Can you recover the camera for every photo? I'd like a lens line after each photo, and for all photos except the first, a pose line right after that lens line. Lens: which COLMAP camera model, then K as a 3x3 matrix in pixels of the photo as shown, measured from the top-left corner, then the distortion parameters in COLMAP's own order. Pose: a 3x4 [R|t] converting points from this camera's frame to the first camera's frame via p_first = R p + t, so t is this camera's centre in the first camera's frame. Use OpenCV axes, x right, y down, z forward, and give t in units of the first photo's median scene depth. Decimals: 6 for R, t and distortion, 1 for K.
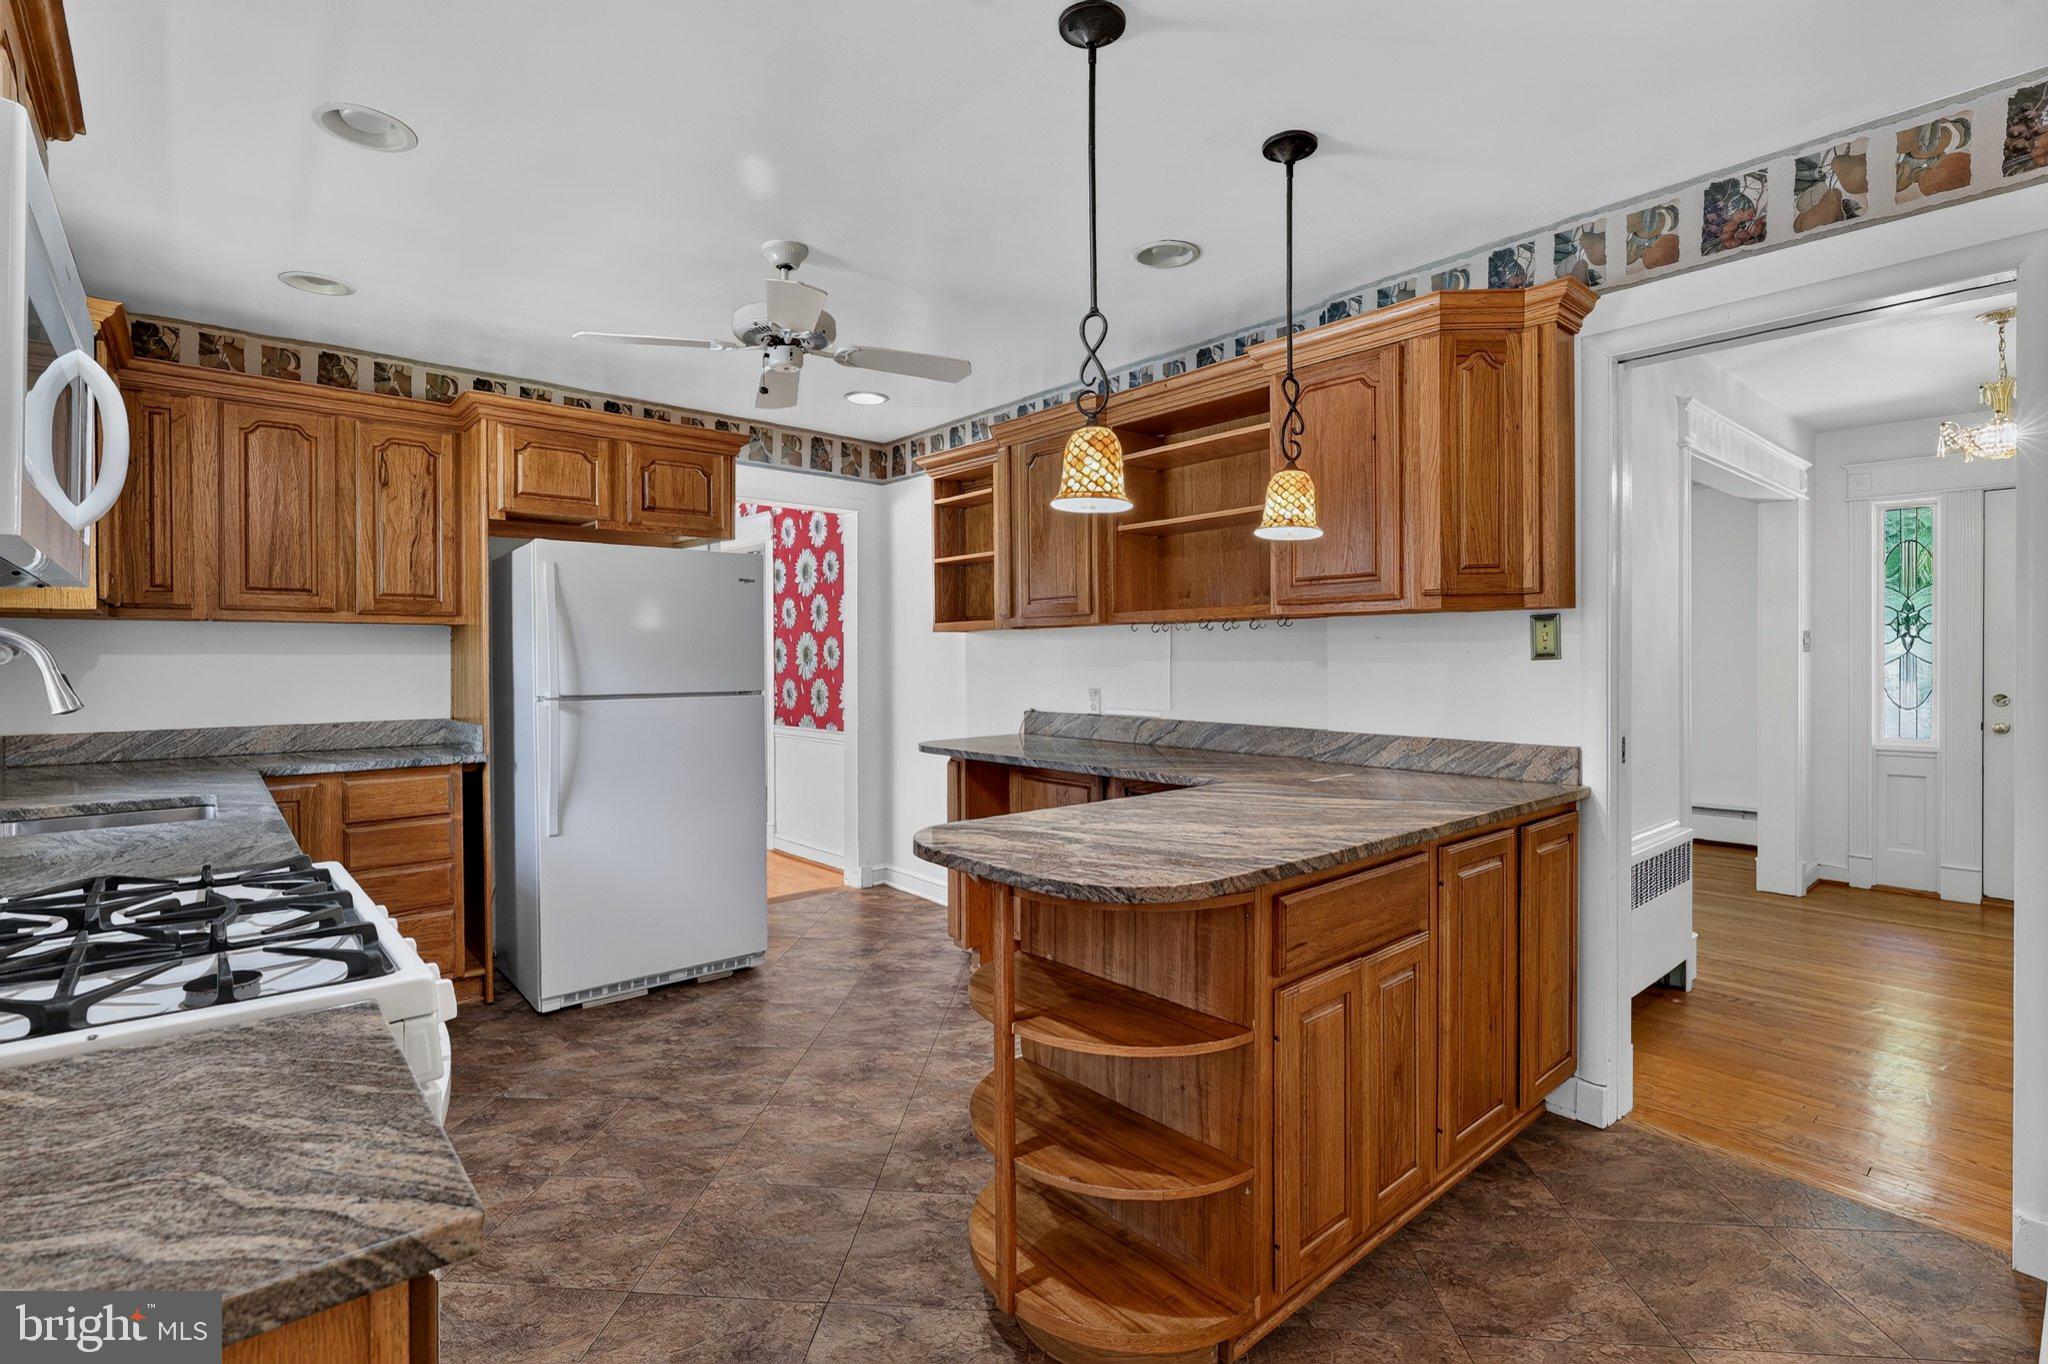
lens RADIAL K [[940.5, 0, 1009.9], [0, 940.5, 669.3], [0, 0, 1]] dist [0.001702, 0.000235]
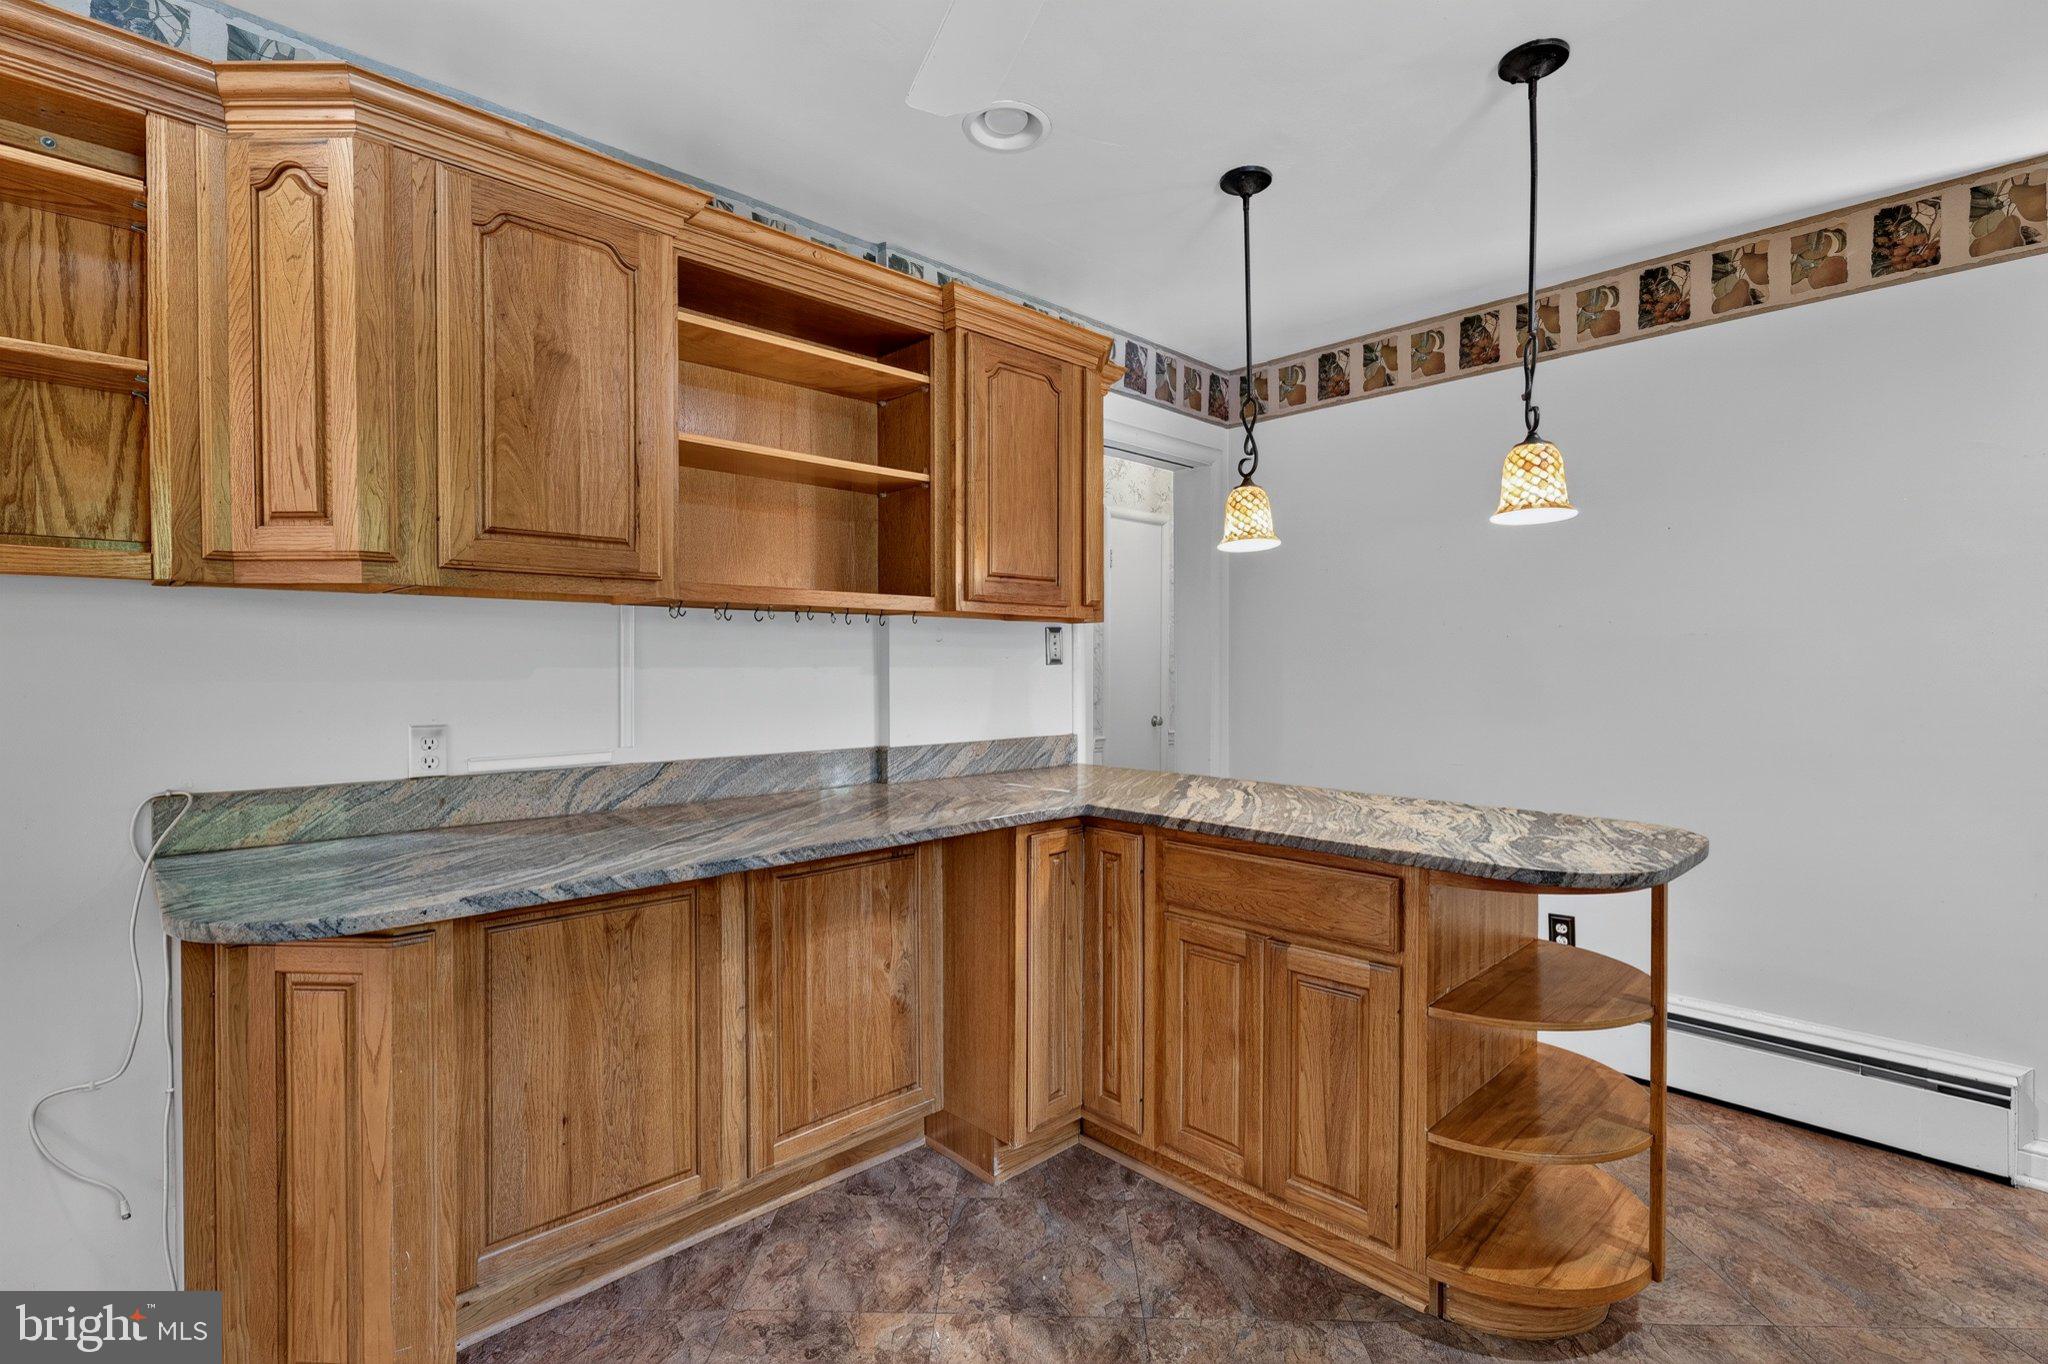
lens RADIAL K [[940.5, 0, 1009.9], [0, 940.5, 669.3], [0, 0, 1]] dist [0.001702, 0.000235]
pose [[-0.051047, -0.005752, 0.998680, -0.617200], [0.010973, 0.999920, 0.006320, -0.011646], [-0.998636, 0.011282, -0.050980, 1.092404]]
